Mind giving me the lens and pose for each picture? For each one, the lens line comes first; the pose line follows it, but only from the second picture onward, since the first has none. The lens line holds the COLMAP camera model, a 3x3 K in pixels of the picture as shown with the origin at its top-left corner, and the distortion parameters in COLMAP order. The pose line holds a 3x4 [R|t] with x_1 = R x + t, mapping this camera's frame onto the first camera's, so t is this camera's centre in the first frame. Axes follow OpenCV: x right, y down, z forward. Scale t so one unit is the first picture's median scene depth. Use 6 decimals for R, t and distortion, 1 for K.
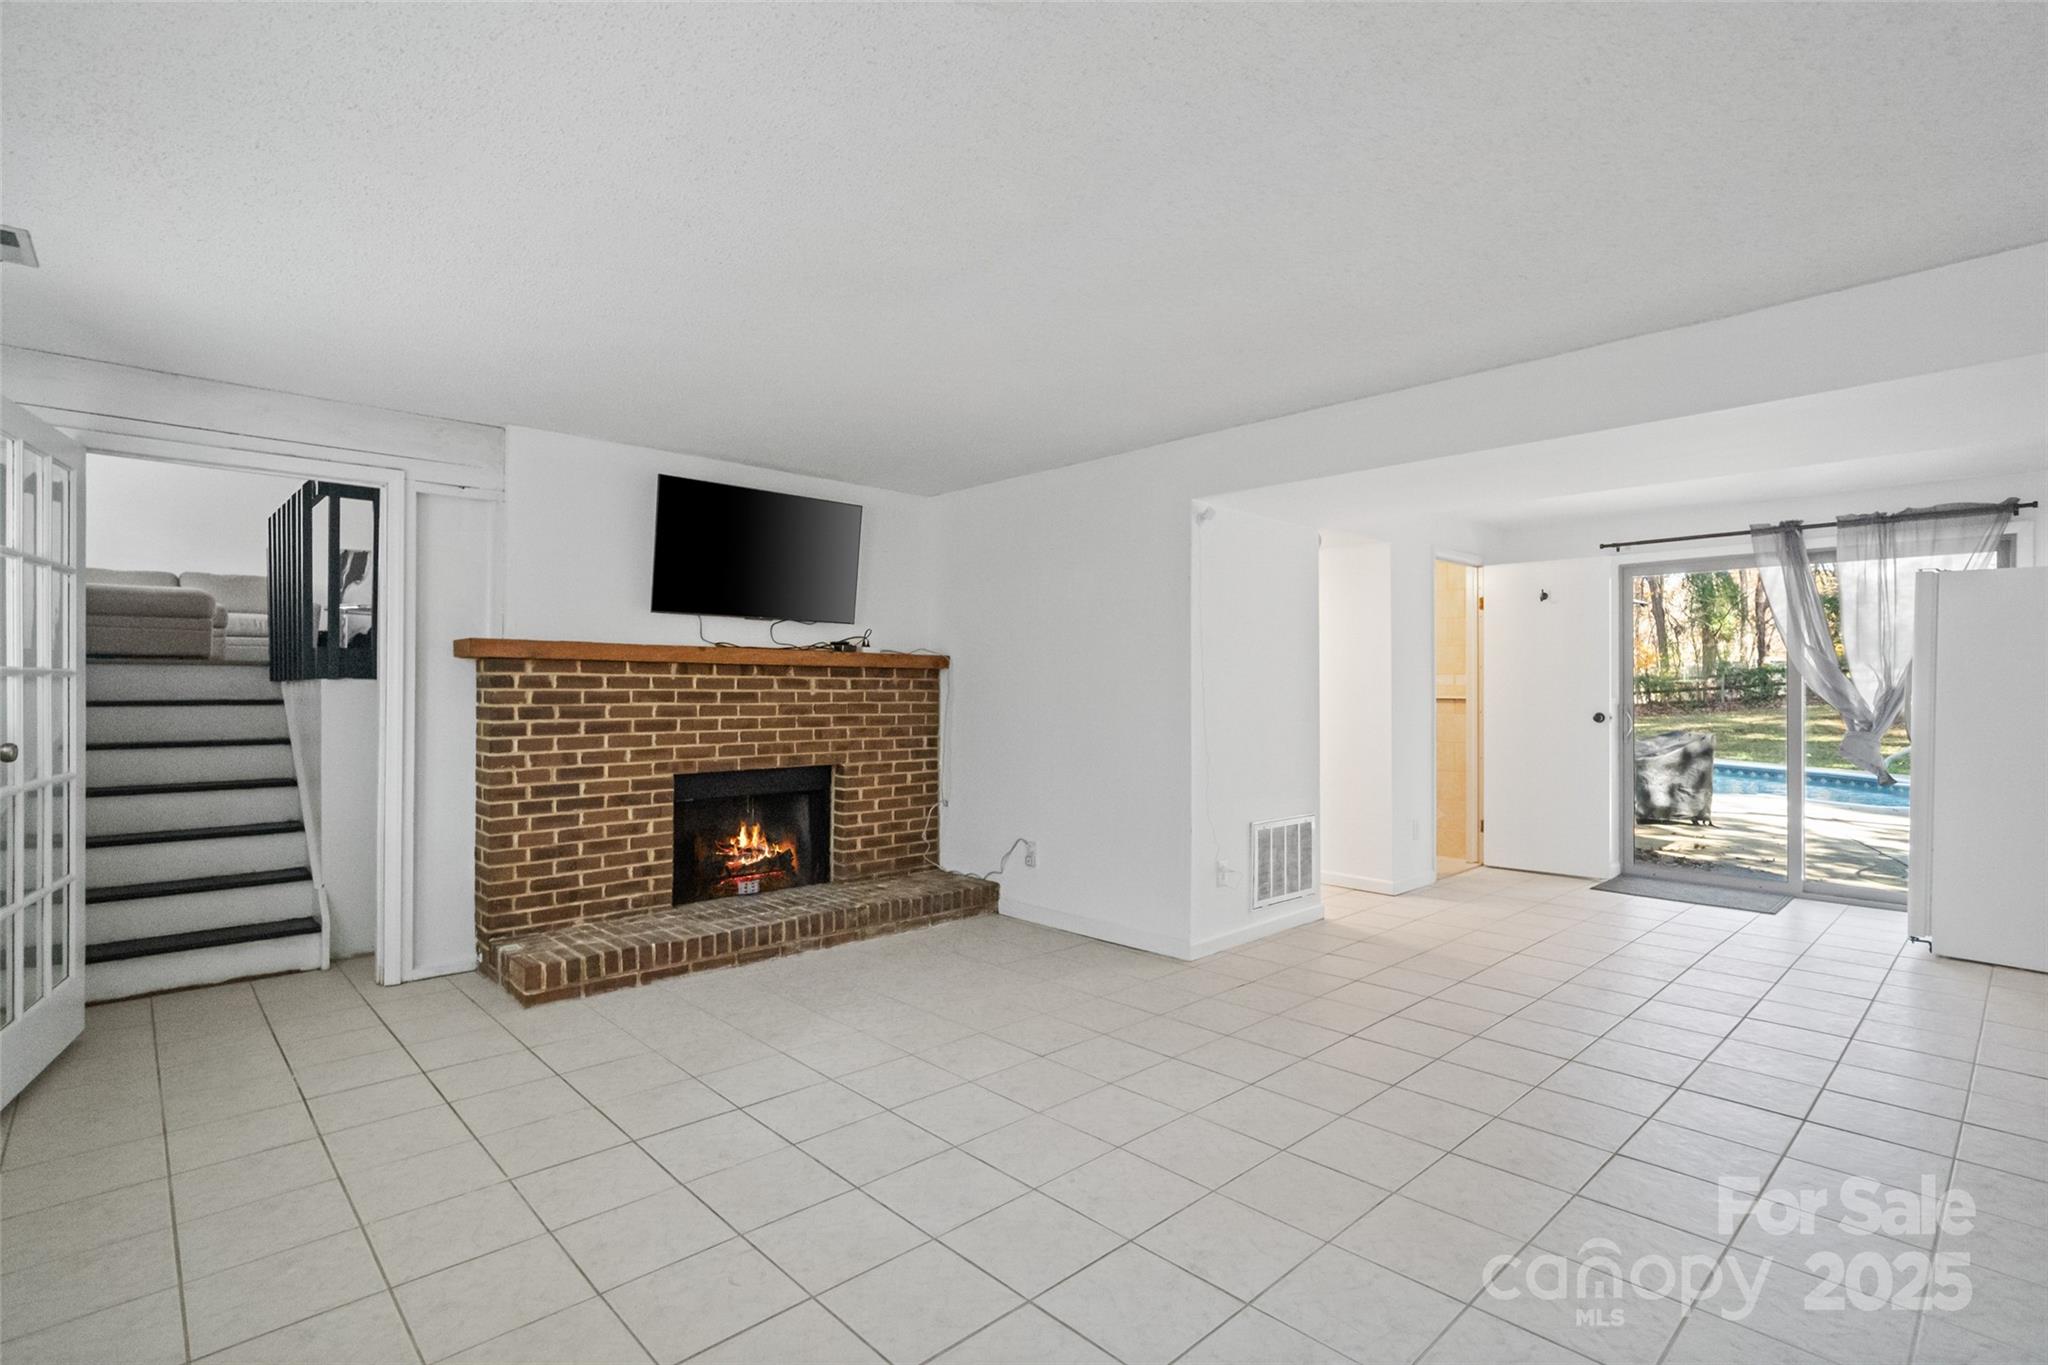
lens RADIAL K [[995.5, 0, 1024.0], [0, 995.5, 682.5], [0, 0, 1]] dist [-0.000392, 0.000199]
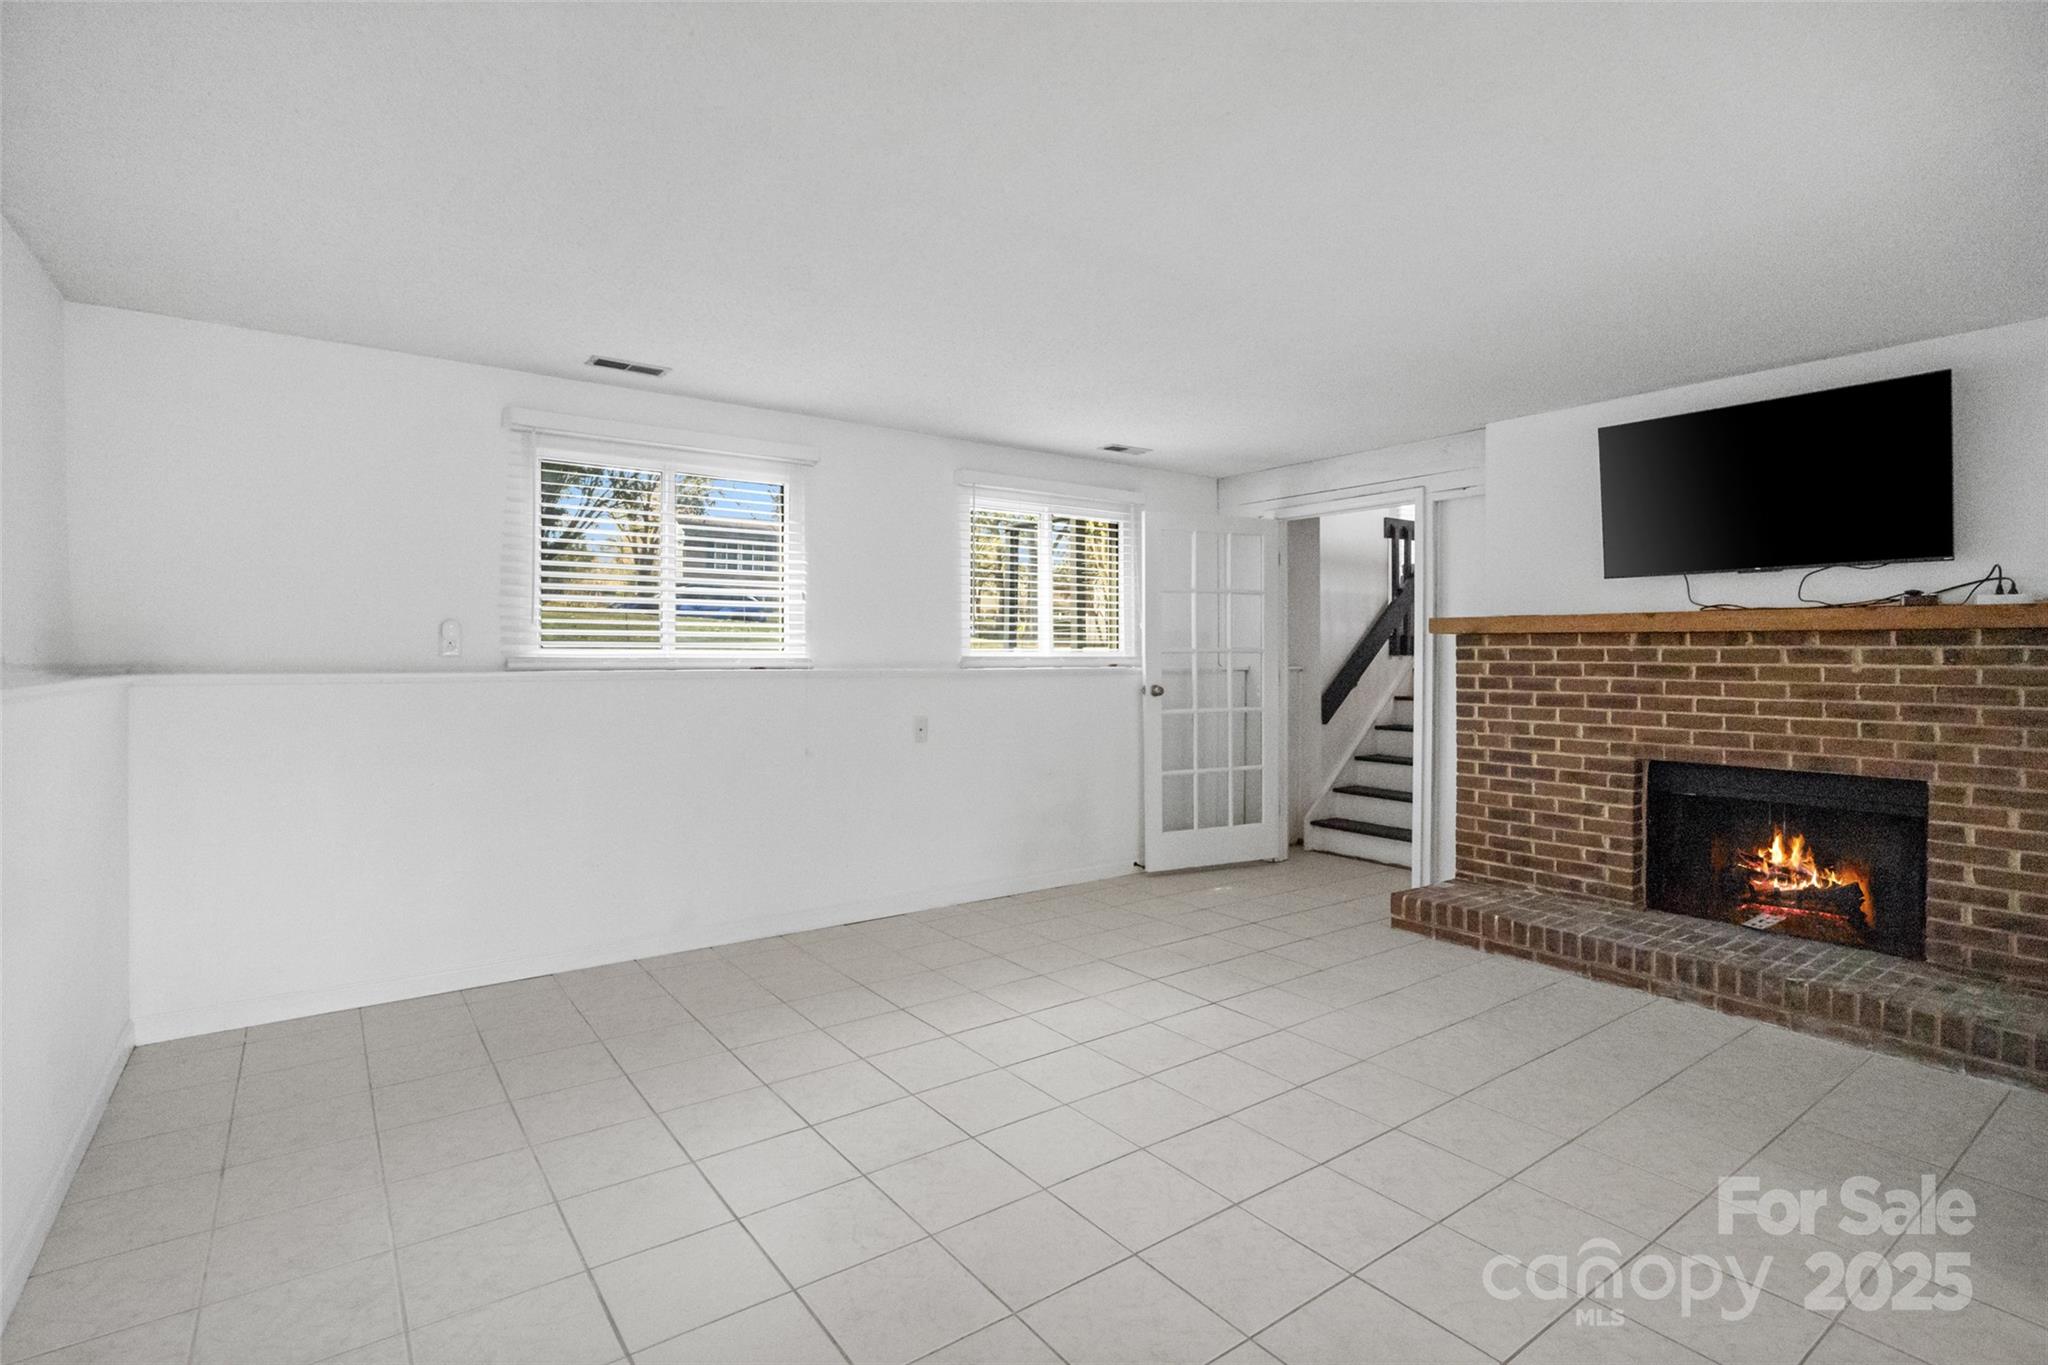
lens RADIAL K [[983.1, 0, 1035.6], [0, 983.1, 669.7], [0, 0, 1]] dist [-0.000172, 0.000720]
pose [[-0.113856, 0.011730, -0.993428, 0.589046], [0.001374, 0.999931, 0.011649, 0.002450], [0.993496, -0.000038, -0.113864, 0.580052]]
